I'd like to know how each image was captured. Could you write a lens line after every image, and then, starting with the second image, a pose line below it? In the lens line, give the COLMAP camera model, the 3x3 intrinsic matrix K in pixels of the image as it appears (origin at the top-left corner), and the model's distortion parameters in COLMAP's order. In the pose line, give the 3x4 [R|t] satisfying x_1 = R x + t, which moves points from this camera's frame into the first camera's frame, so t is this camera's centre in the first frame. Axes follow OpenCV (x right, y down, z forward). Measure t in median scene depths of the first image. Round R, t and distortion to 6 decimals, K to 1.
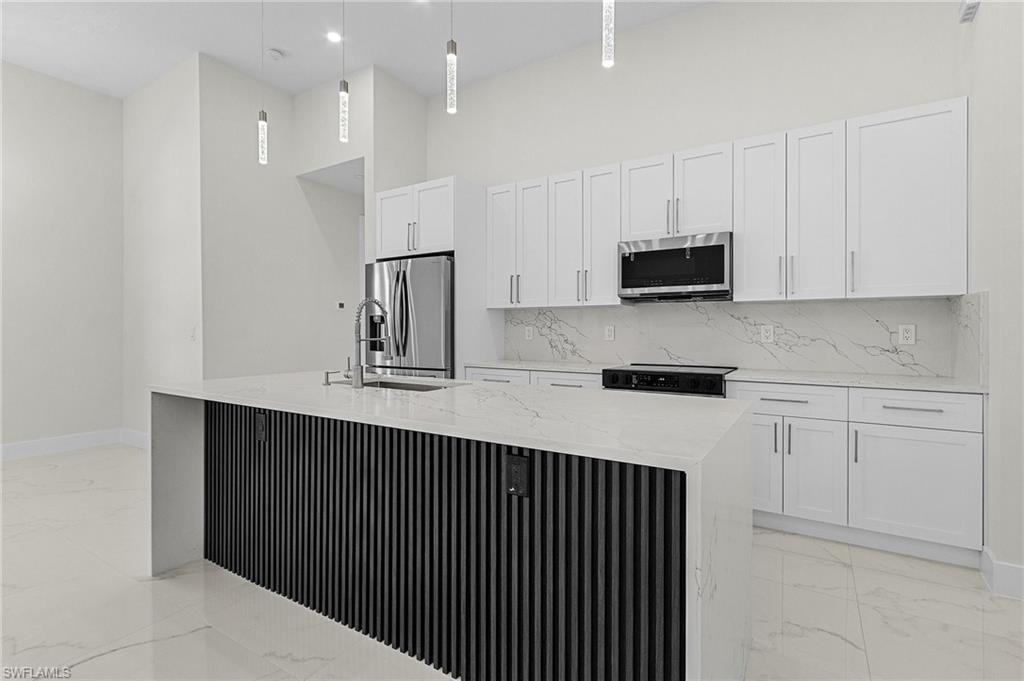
lens RADIAL K [[481.6, 0, 521.1], [0, 481.6, 333.1], [0, 0, 1]] dist [0.002340, -0.000032]
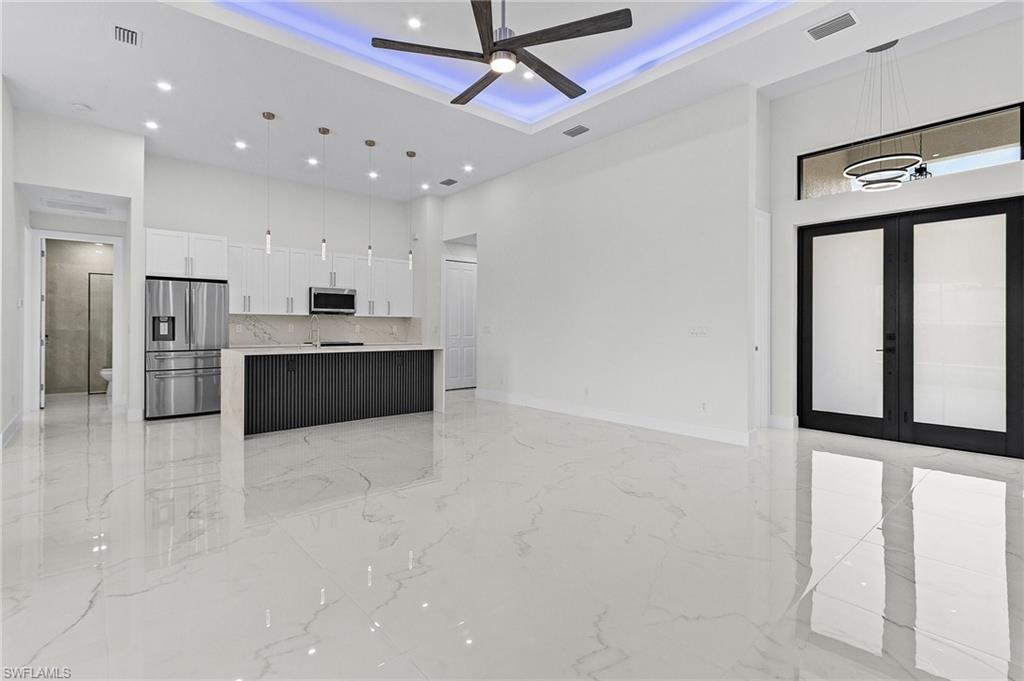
lens RADIAL K [[490.6, 0, 511.1], [0, 490.6, 326.8], [0, 0, 1]] dist [-0.001019, -0.000768]
pose [[0.298500, 0.001985, 0.954408, -1.688440], [0.000968, 0.999997, -0.002383, -0.000545], [-0.954409, 0.001636, 0.298497, -0.544708]]
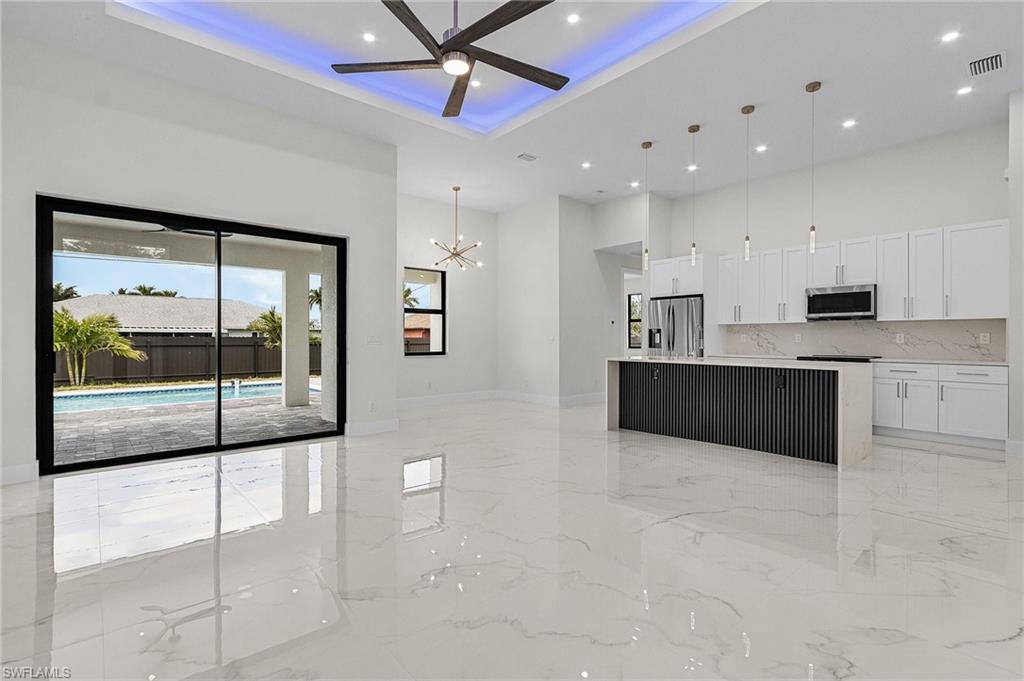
lens RADIAL K [[479.1, 0, 508.6], [0, 479.1, 341.1], [0, 0, 1]] dist [0.001425, -0.000172]
pose [[0.950967, 0.000339, -0.309291, -0.314670], [0.000492, 0.999996, 0.002611, 0.006574], [0.309291, -0.002636, 0.950964, -1.109755]]
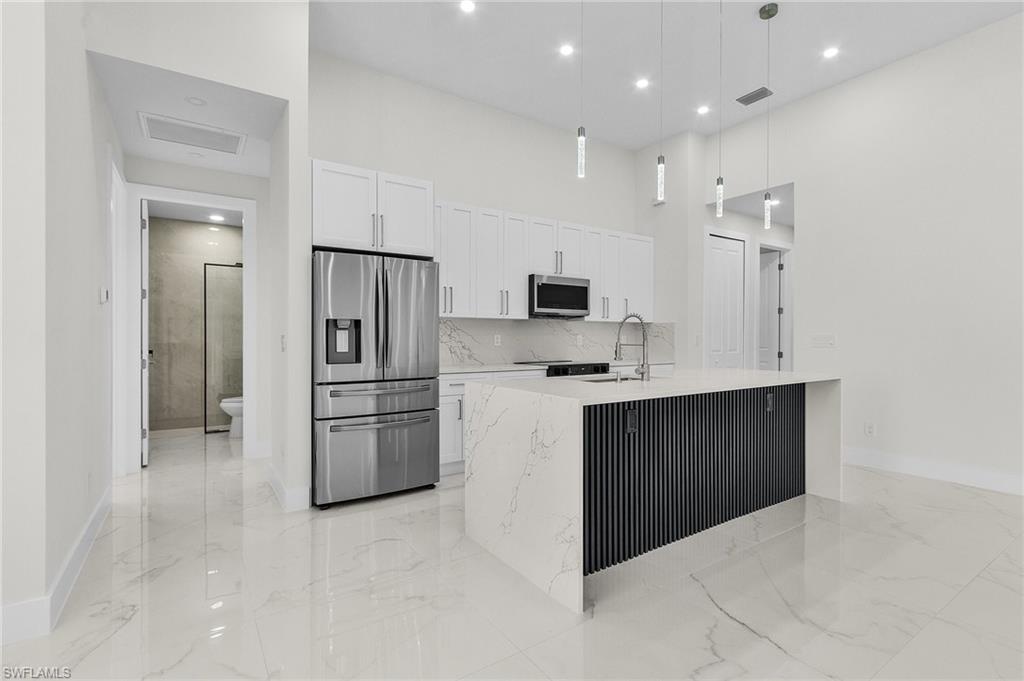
lens RADIAL K [[479.1, 0, 508.6], [0, 479.1, 341.1], [0, 0, 1]] dist [0.001425, -0.000172]
pose [[0.412280, -0.004400, 0.911046, -1.091466], [0.004056, 0.999987, 0.002995, -0.001035], [-0.911048, 0.002460, 0.412293, 0.508659]]
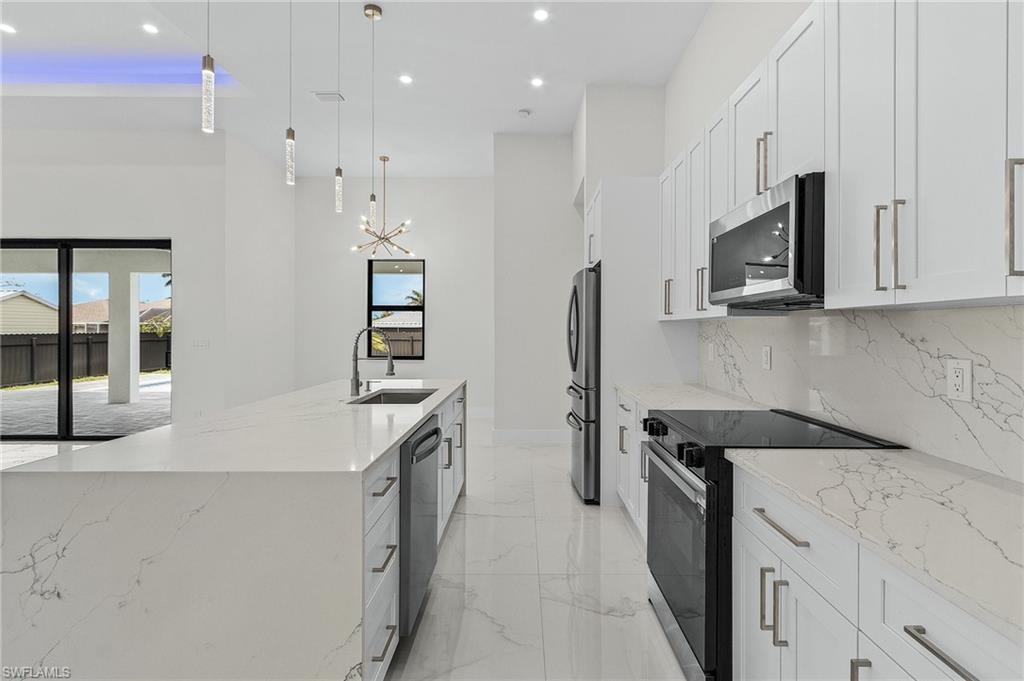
lens RADIAL K [[490.6, 0, 511.1], [0, 490.6, 326.8], [0, 0, 1]] dist [-0.001019, -0.000768]
pose [[0.516635, -0.005803, -0.856186, 0.649677], [-0.010755, 0.999854, -0.013266, -0.033680], [0.856138, 0.016062, 0.516497, 0.420663]]
